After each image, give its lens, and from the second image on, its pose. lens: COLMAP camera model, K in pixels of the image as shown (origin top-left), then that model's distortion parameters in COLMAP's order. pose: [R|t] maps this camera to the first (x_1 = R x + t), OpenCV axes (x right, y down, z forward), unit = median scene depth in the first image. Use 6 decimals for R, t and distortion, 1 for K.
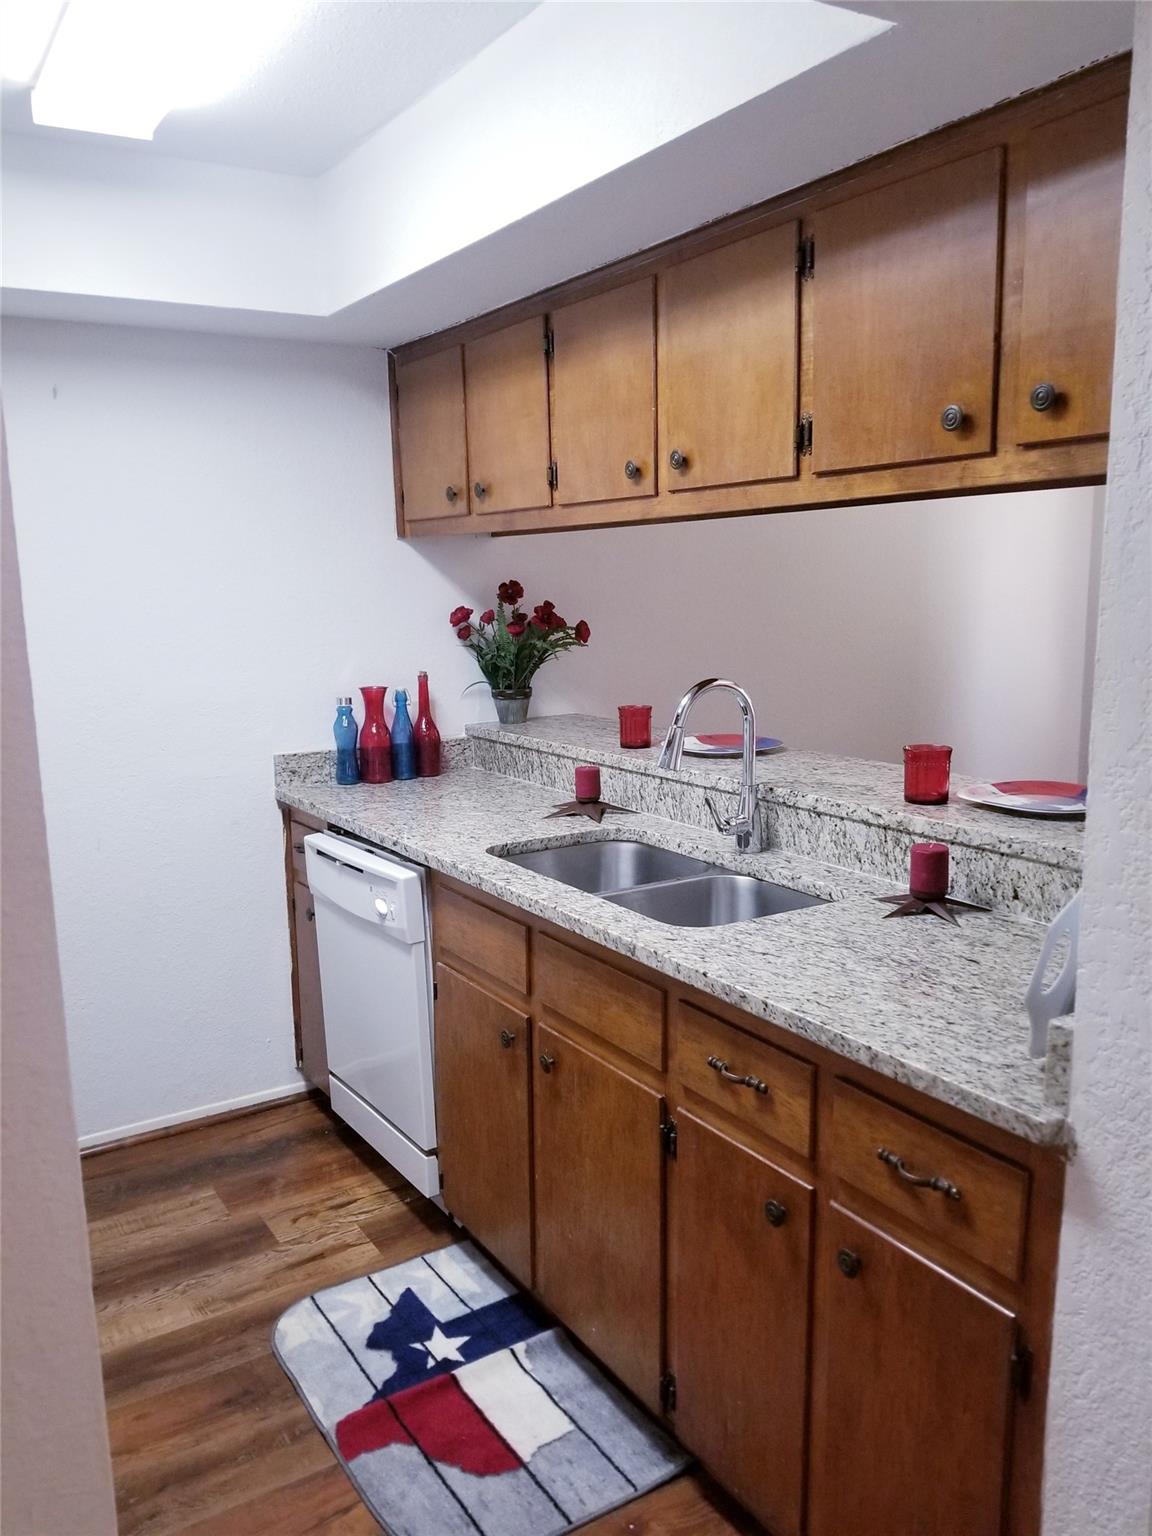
lens RADIAL K [[1168.5, 0, 576.0], [0, 1168.5, 768.0], [0, 0, 1]] dist [-0.004058, -0.003858]
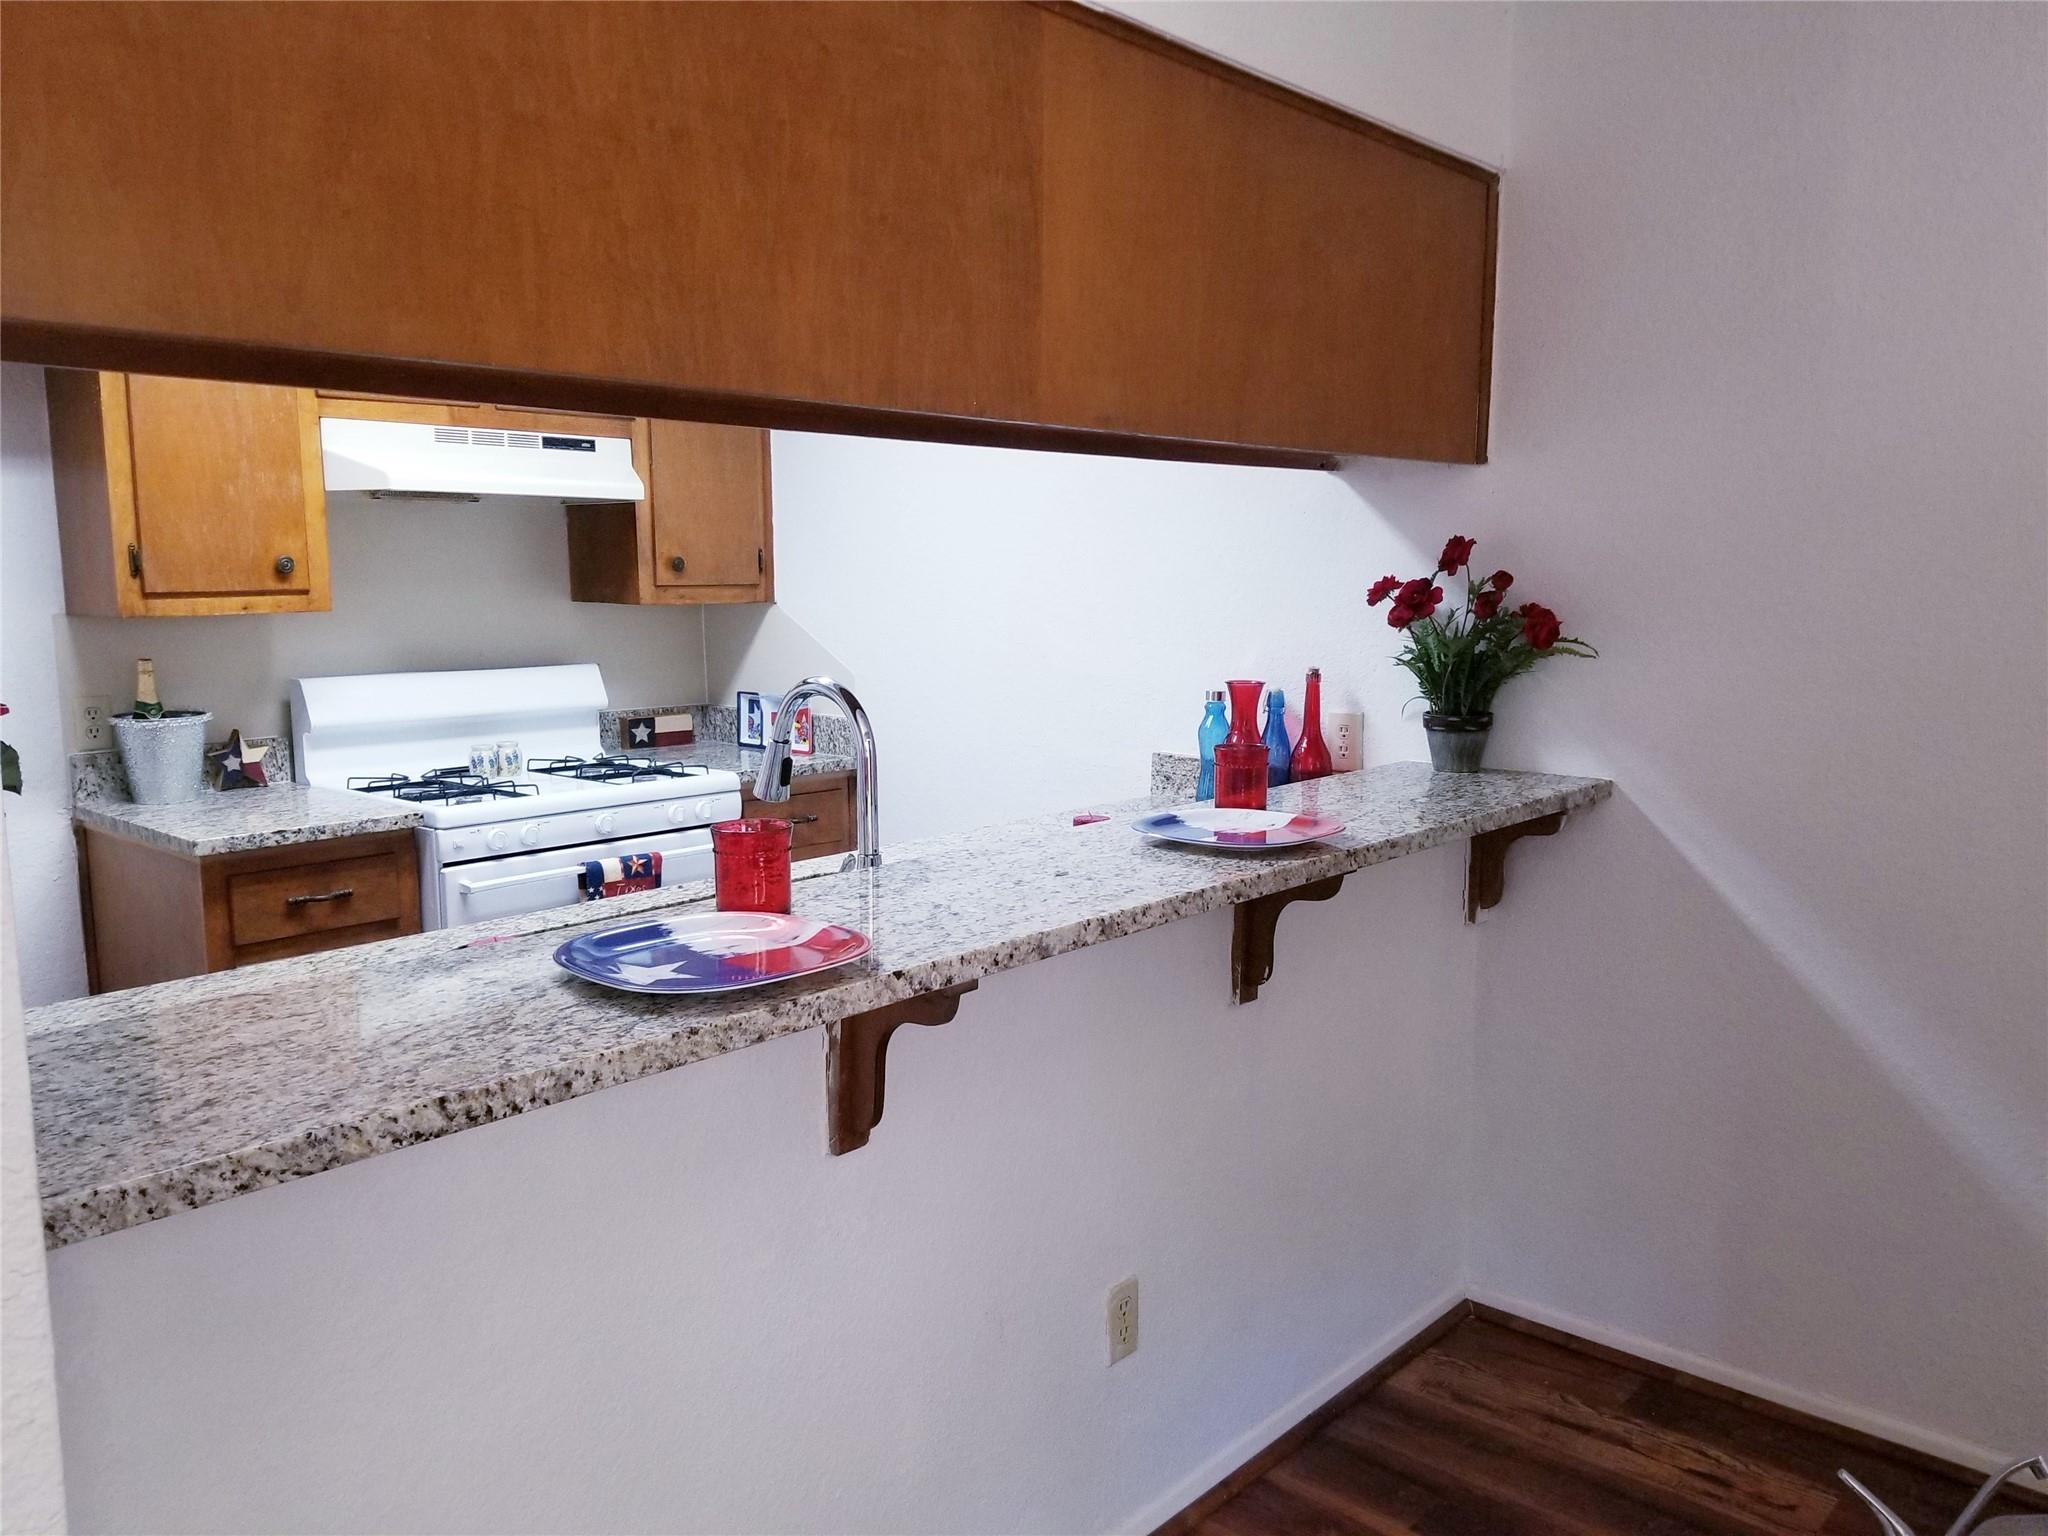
lens RADIAL K [[1558.0, 0, 1024.0], [0, 1558.0, 768.0], [0, 0, 1]] dist [-0.004058, -0.003858]
pose [[0.249795, 0.139756, -0.958160, 0.725663], [-0.166429, 0.981000, 0.099699, -0.090350], [0.953889, 0.134562, 0.268308, 0.626001]]
